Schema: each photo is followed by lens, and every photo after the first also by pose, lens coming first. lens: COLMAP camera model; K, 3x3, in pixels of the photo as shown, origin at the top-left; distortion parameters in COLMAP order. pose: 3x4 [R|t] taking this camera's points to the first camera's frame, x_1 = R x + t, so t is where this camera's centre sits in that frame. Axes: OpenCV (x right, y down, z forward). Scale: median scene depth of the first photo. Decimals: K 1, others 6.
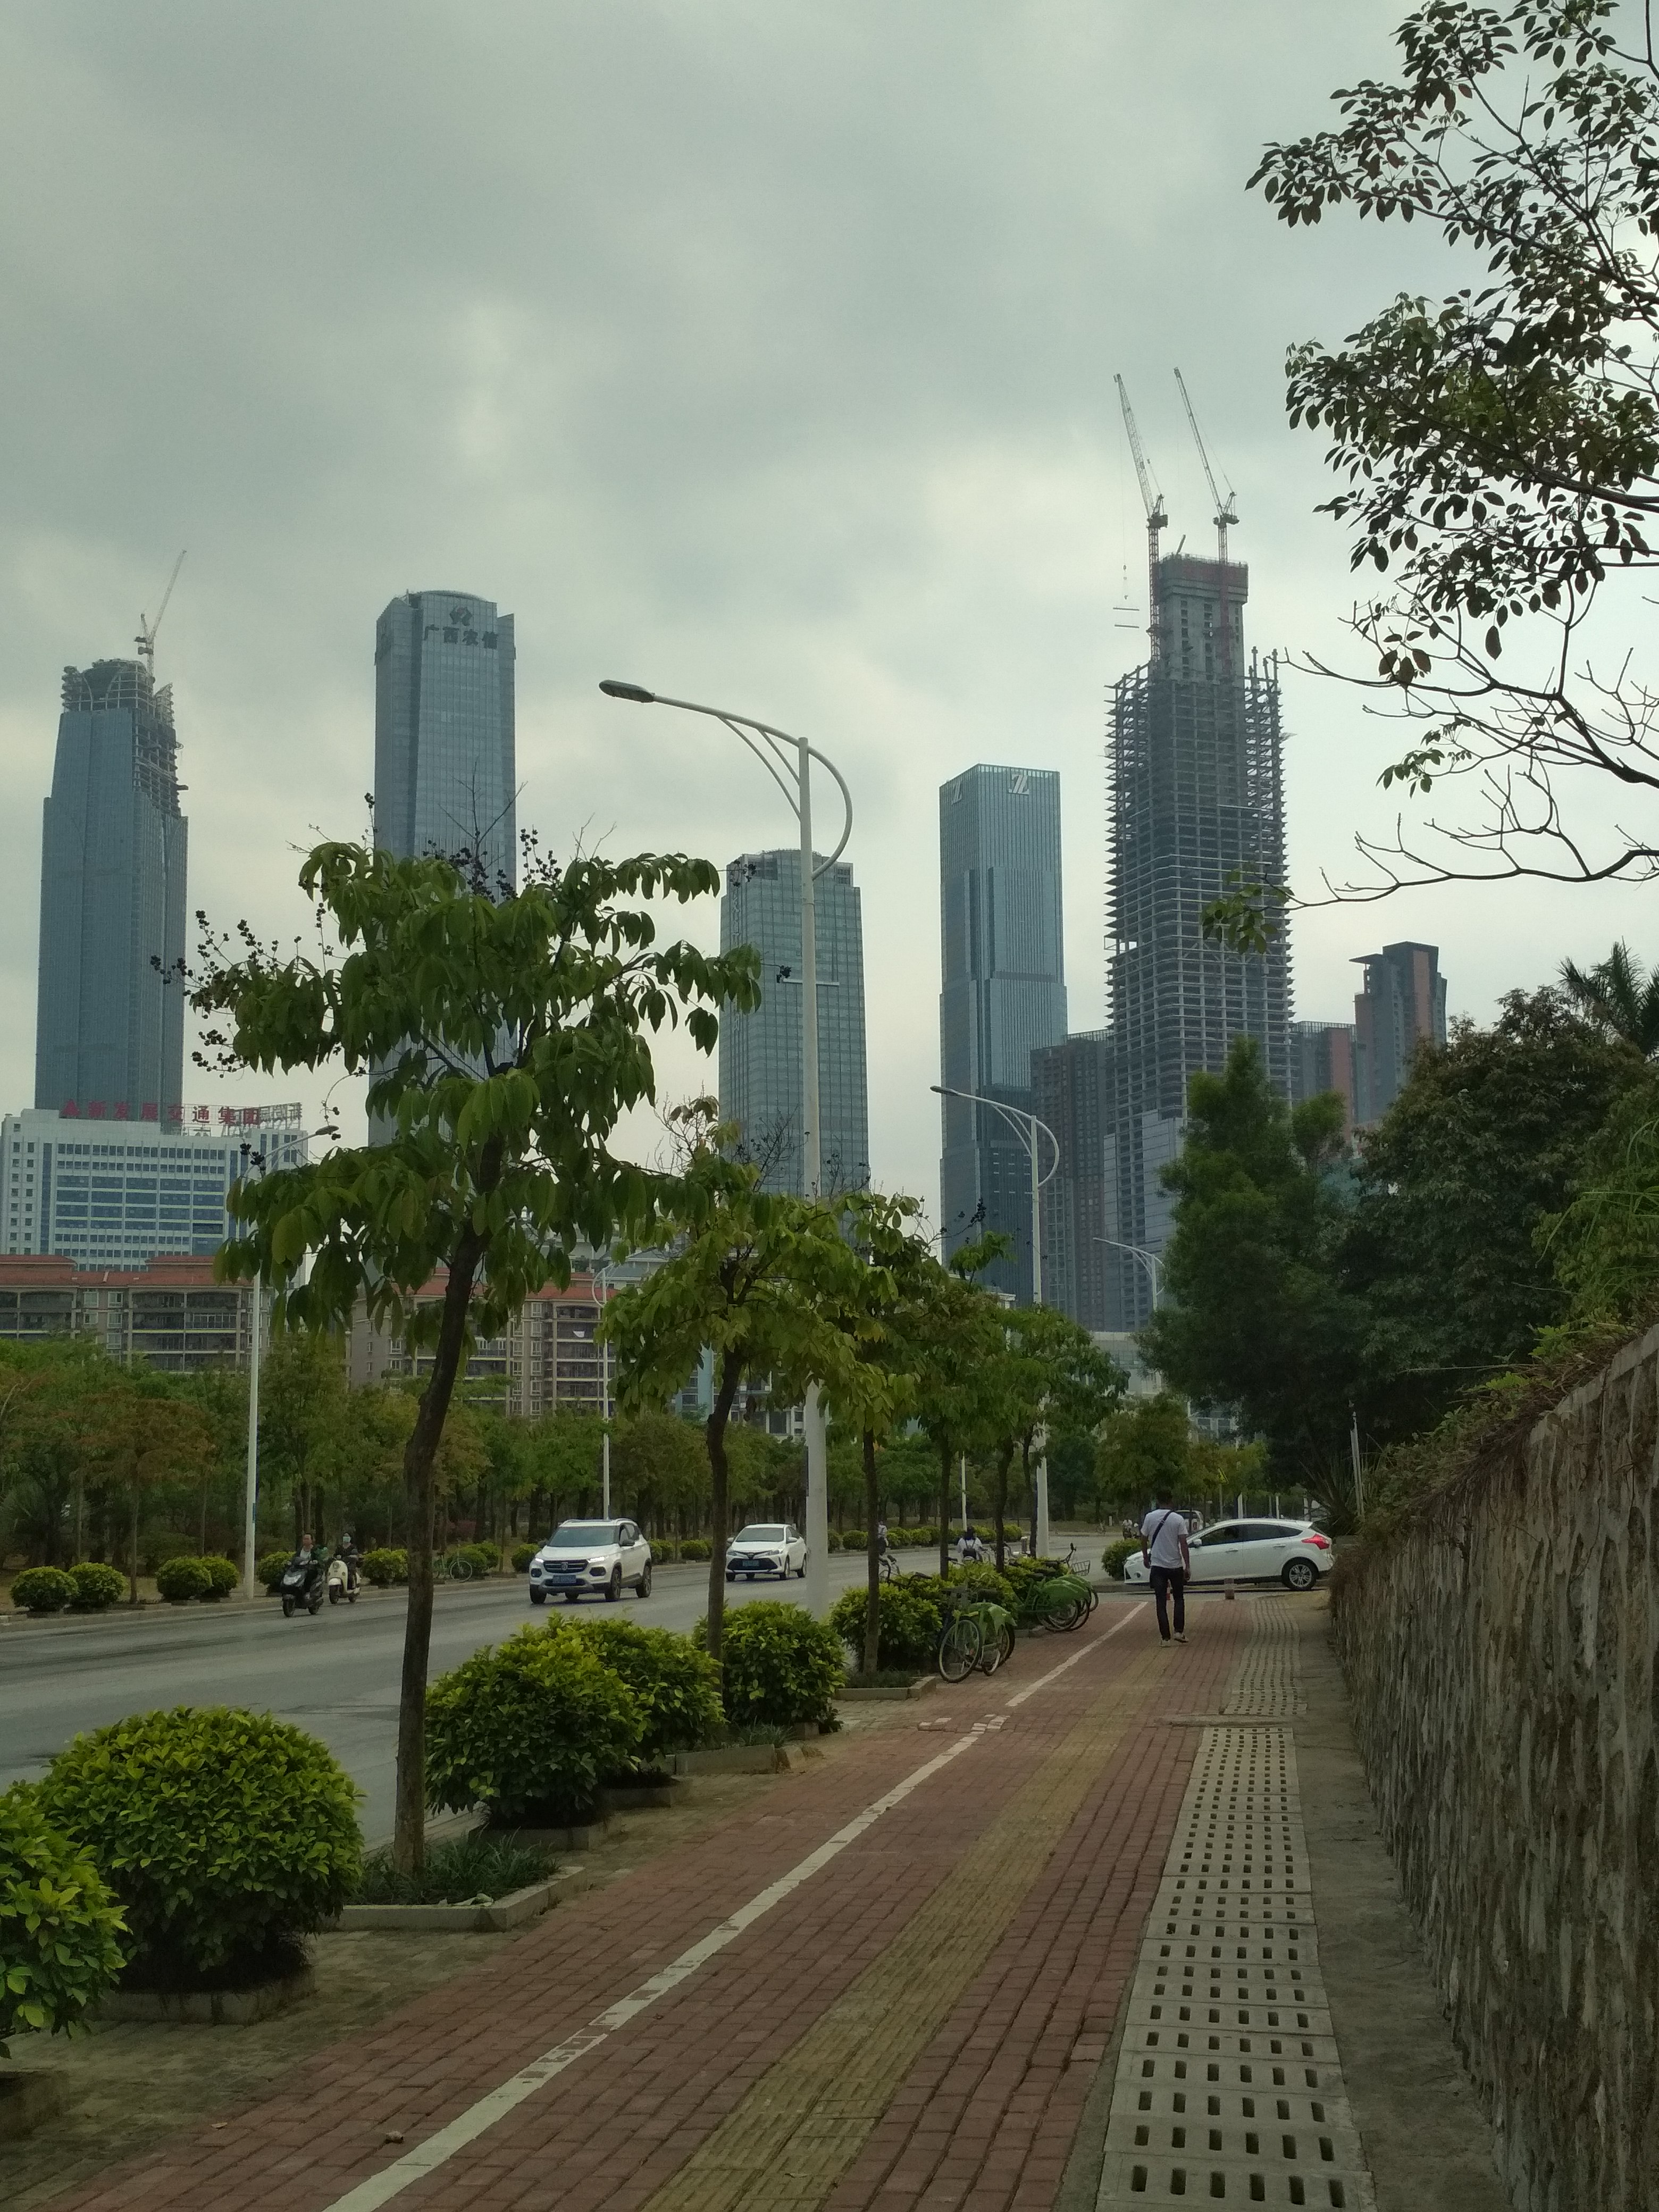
lens RADIAL K [[3532.0, 0, 709.9], [0, 3532.0, 1100.7], [0, 0, 1]] dist [0.195852, -1.073834]
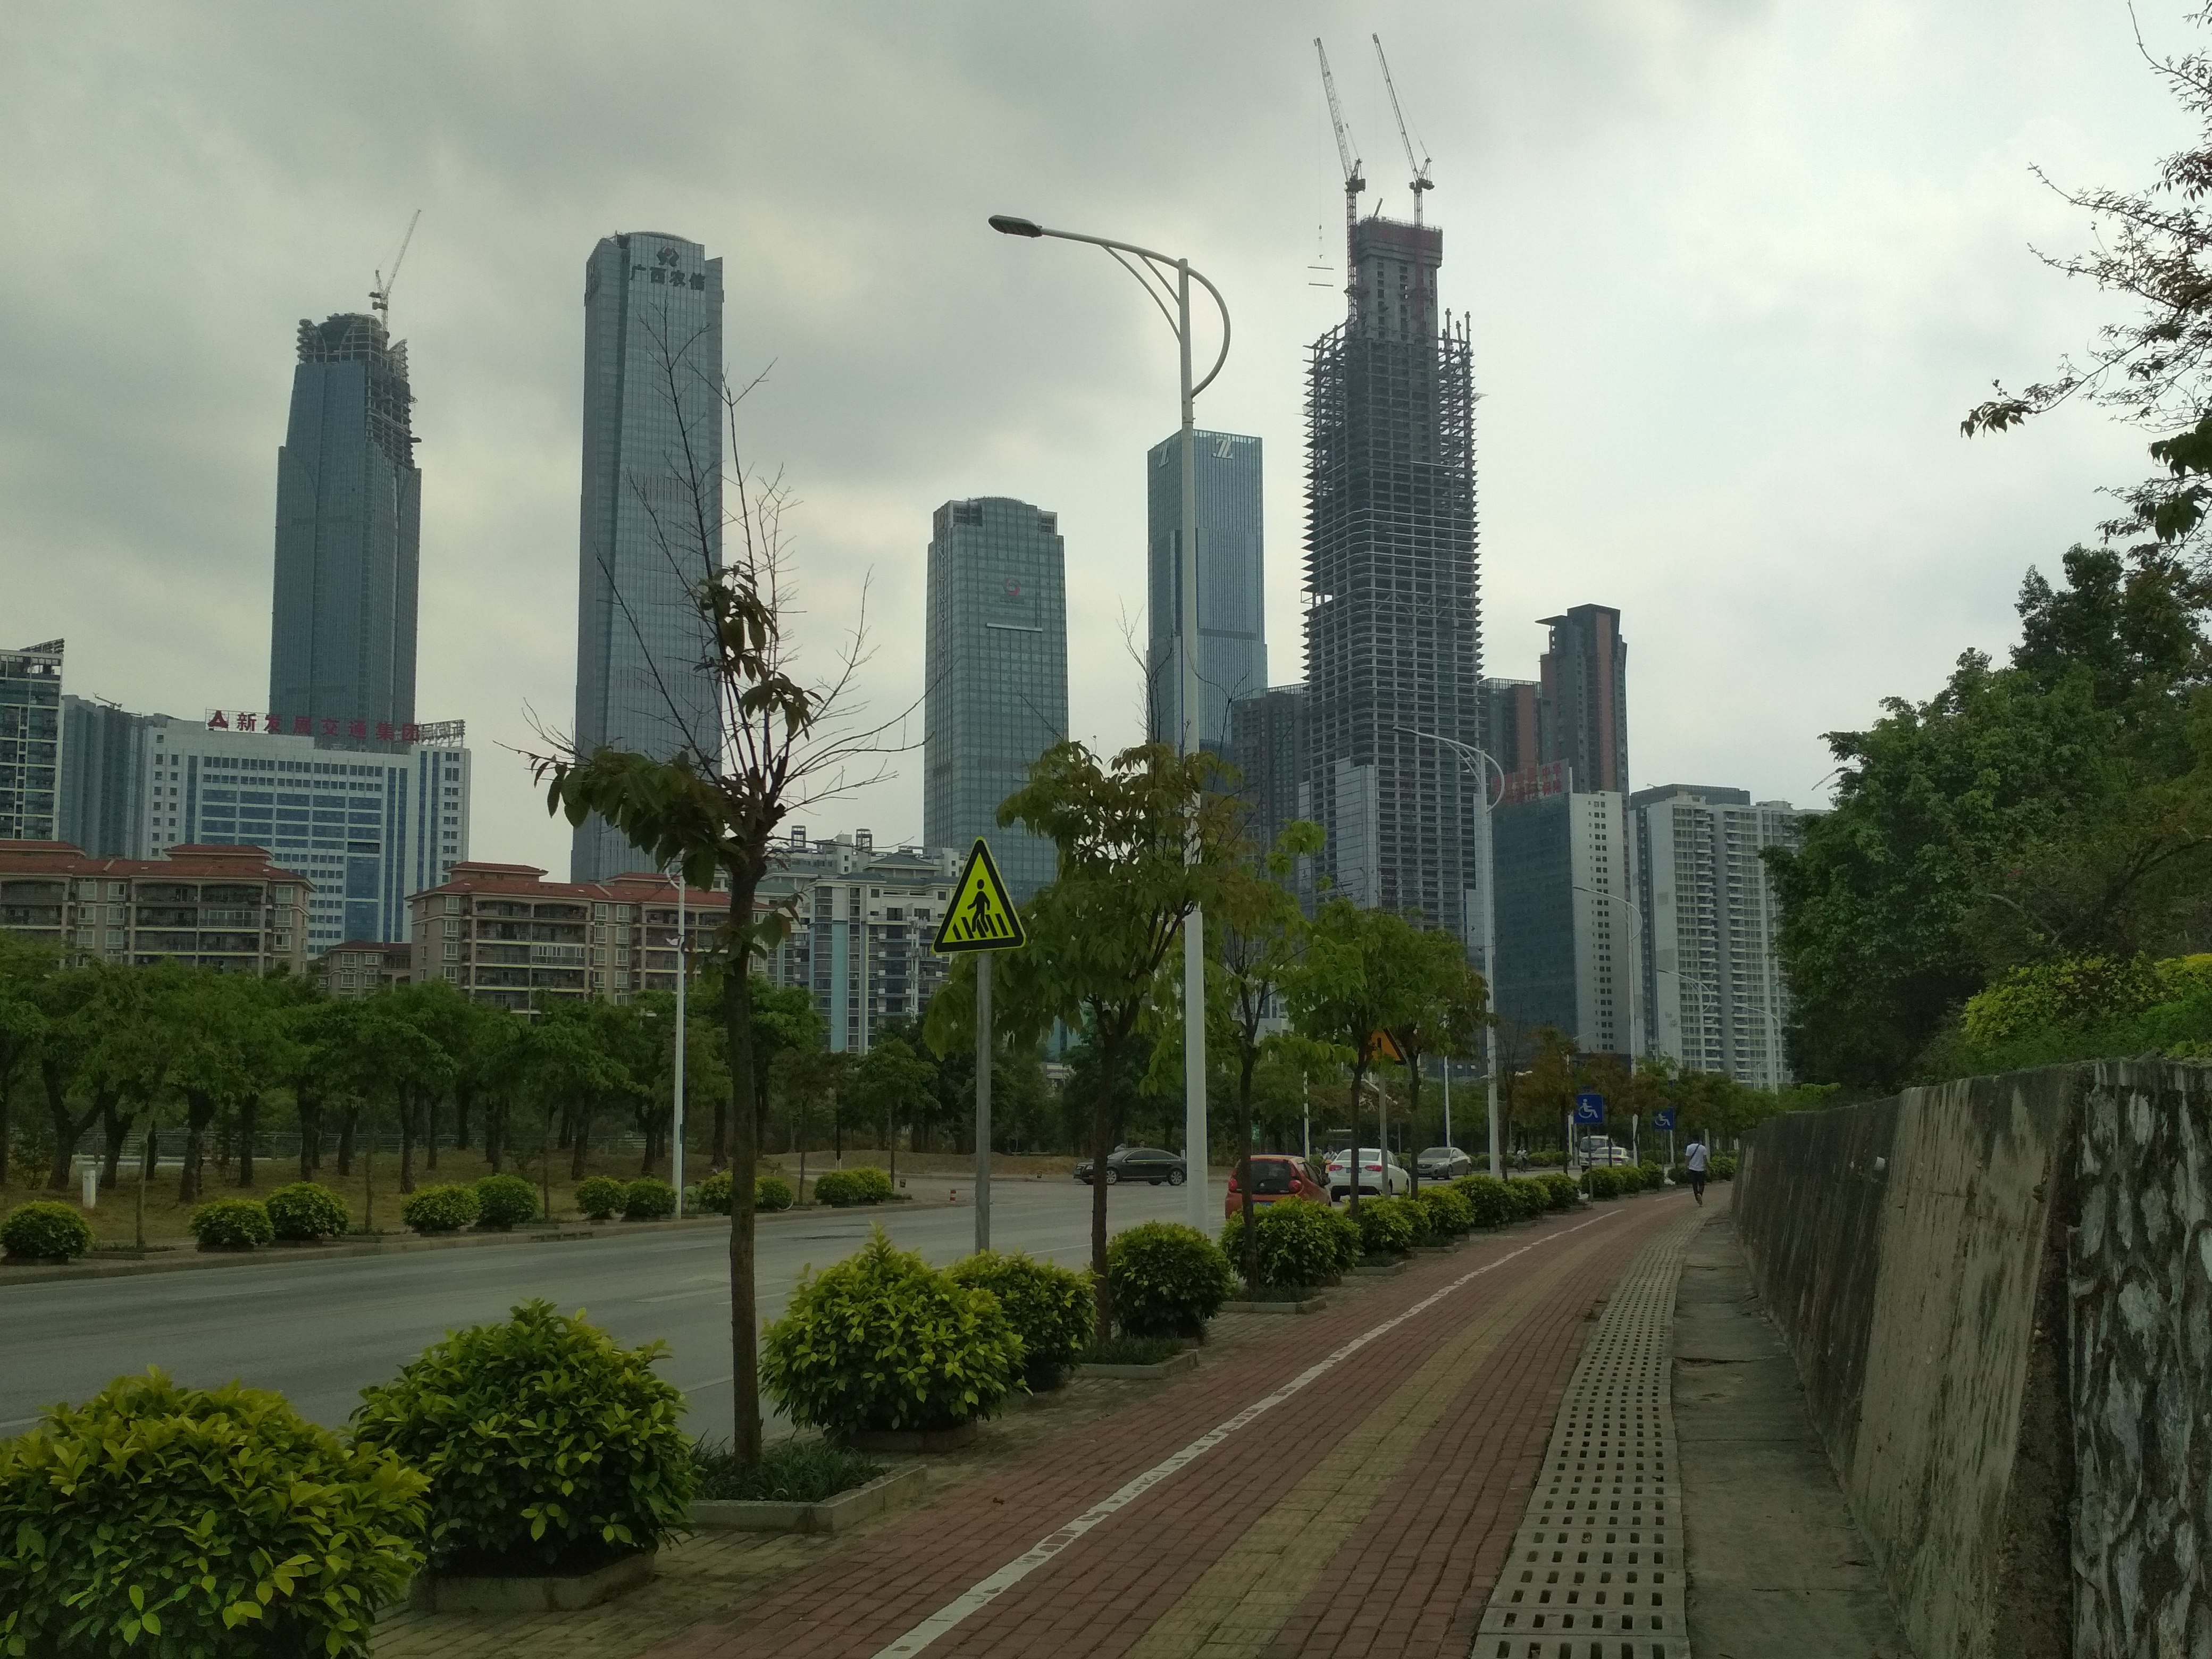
lens RADIAL K [[2665.5, 0, 1168.1], [0, 2665.5, 843.5], [0, 0, 1]] dist [0.136897, -0.407128]
pose [[0.999175, 0.011215, 0.039045, 0.043493], [-0.011206, 0.999937, -0.000451, 0.028892], [-0.039048, 0.000014, 0.999237, 0.225560]]
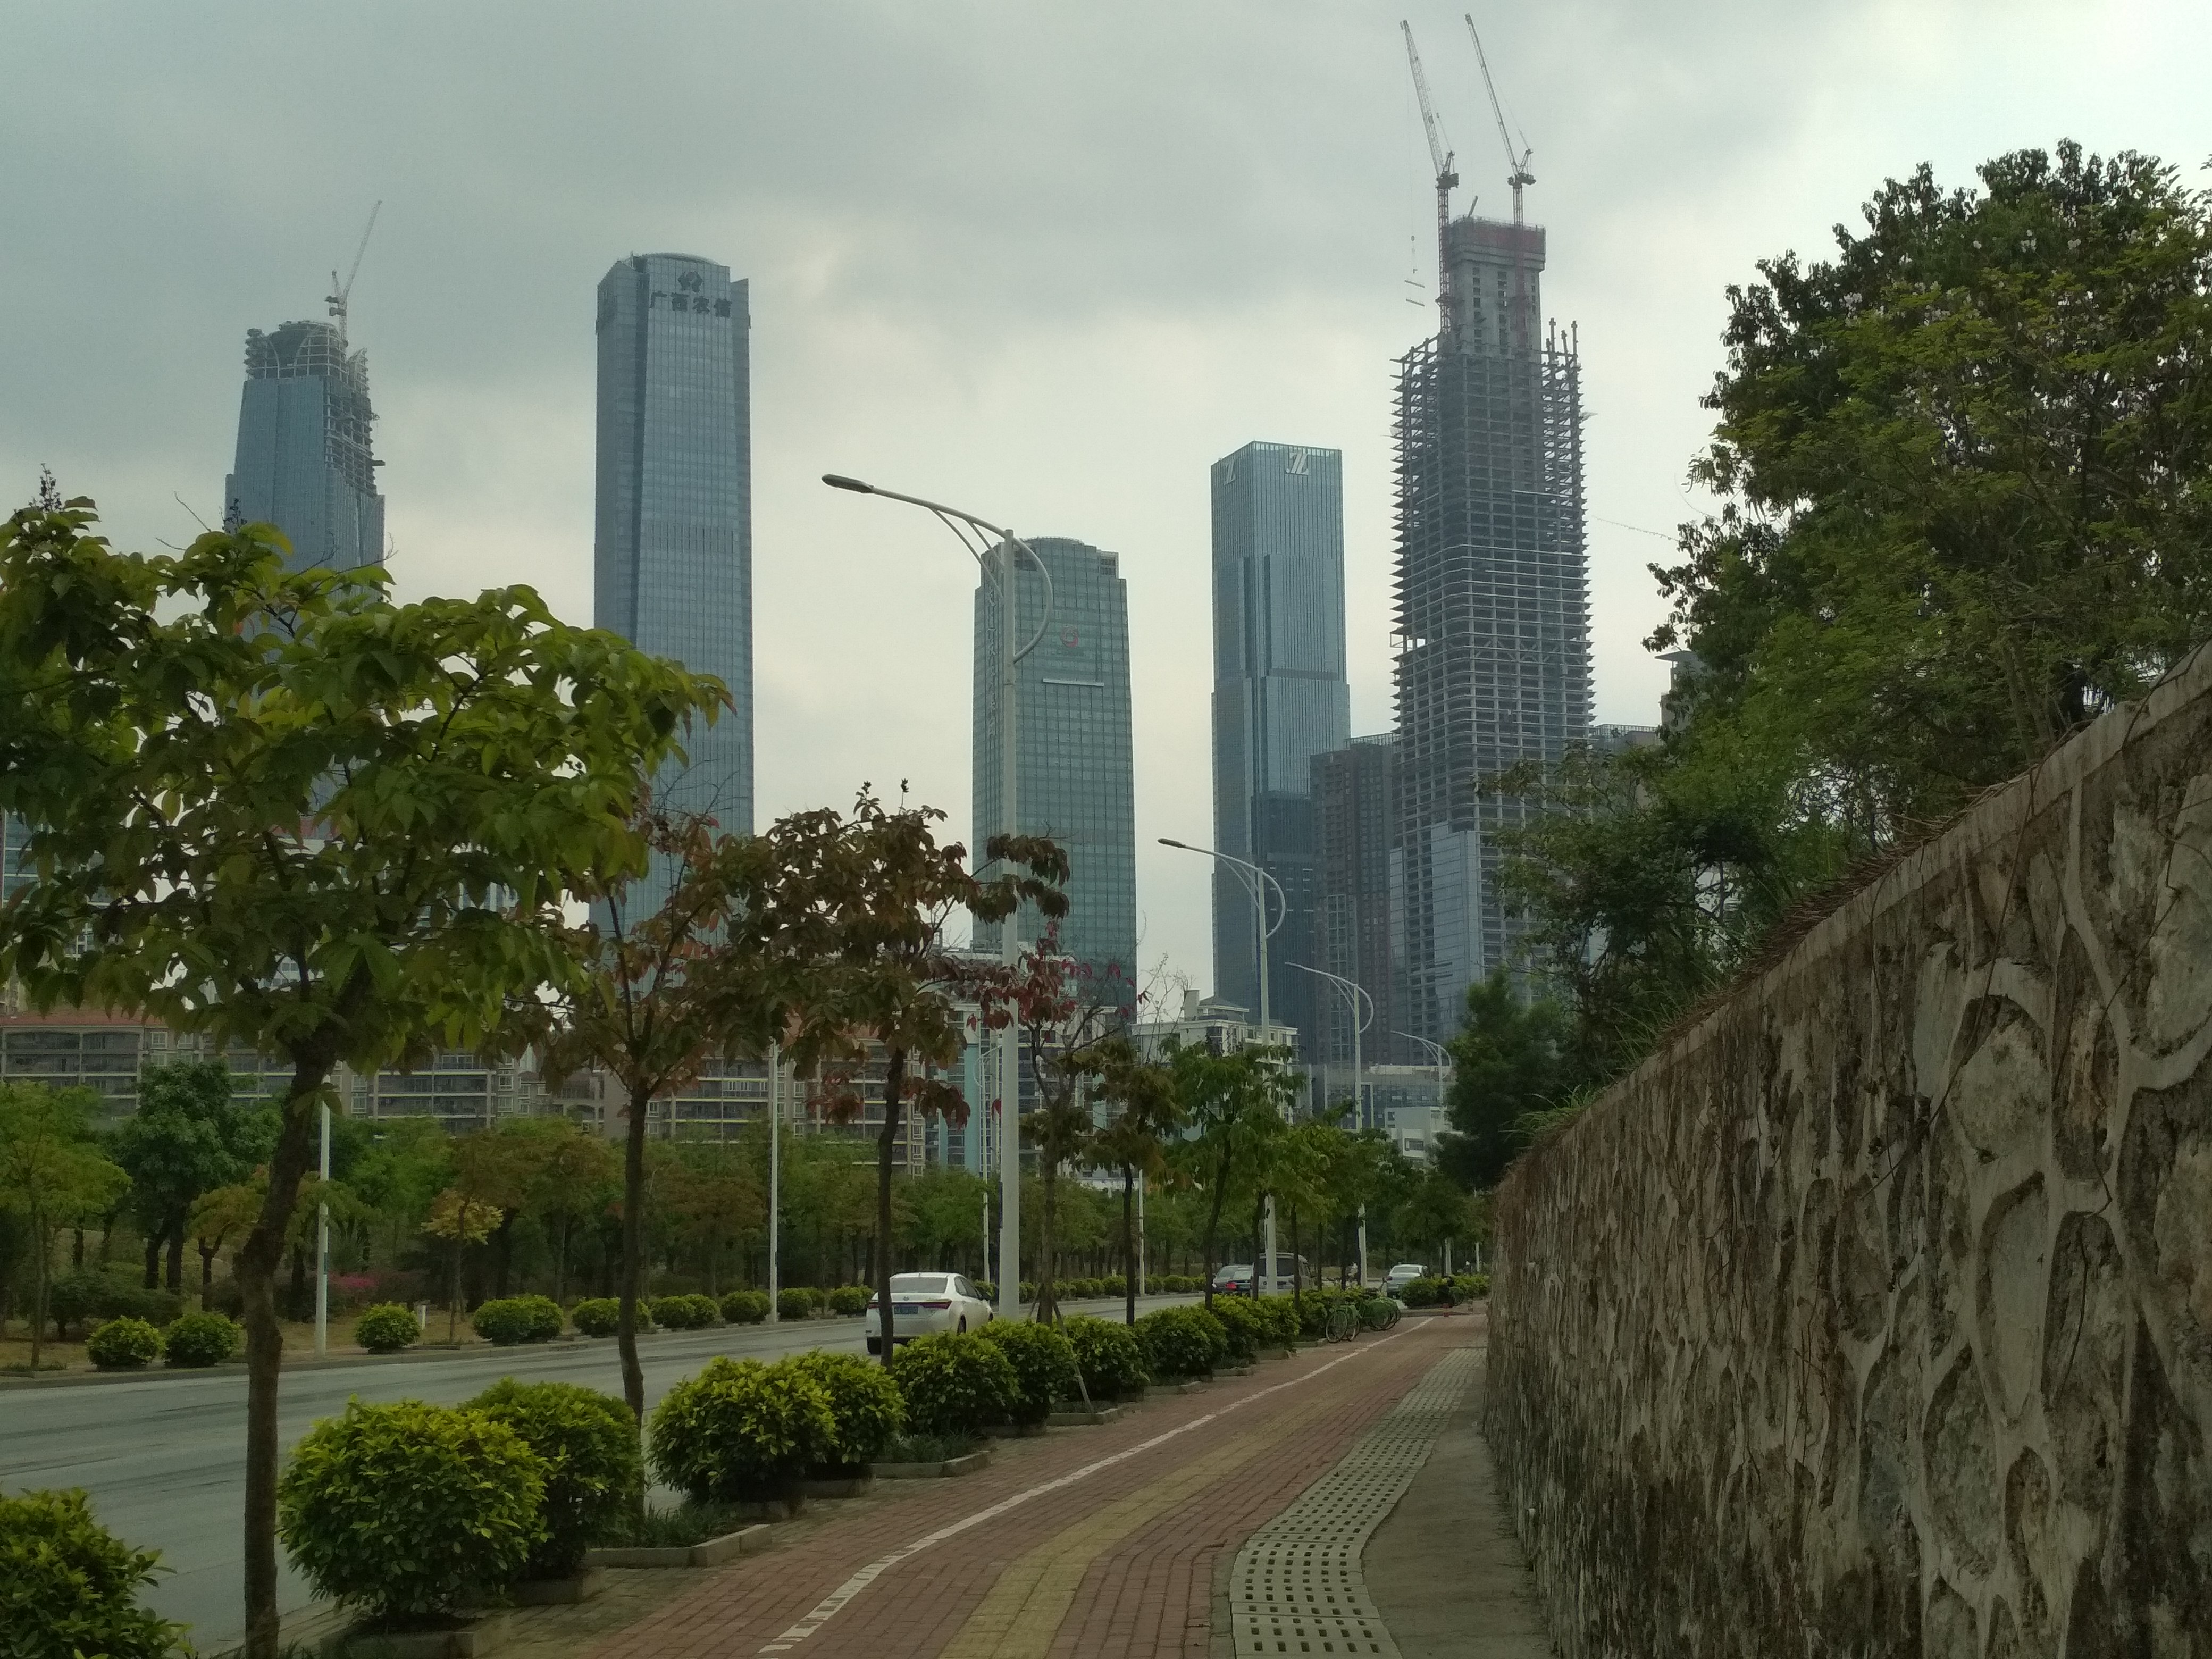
lens RADIAL K [[4360.8, 0, 1106.0], [0, 4360.8, 829.5], [0, 0, 1]] dist [0.256982, -2.147092]
pose [[0.999104, -0.000403, 0.042327, -0.010854], [-0.000362, 0.999837, 0.018046, -0.015547], [-0.042327, -0.018045, 0.998941, -0.135202]]
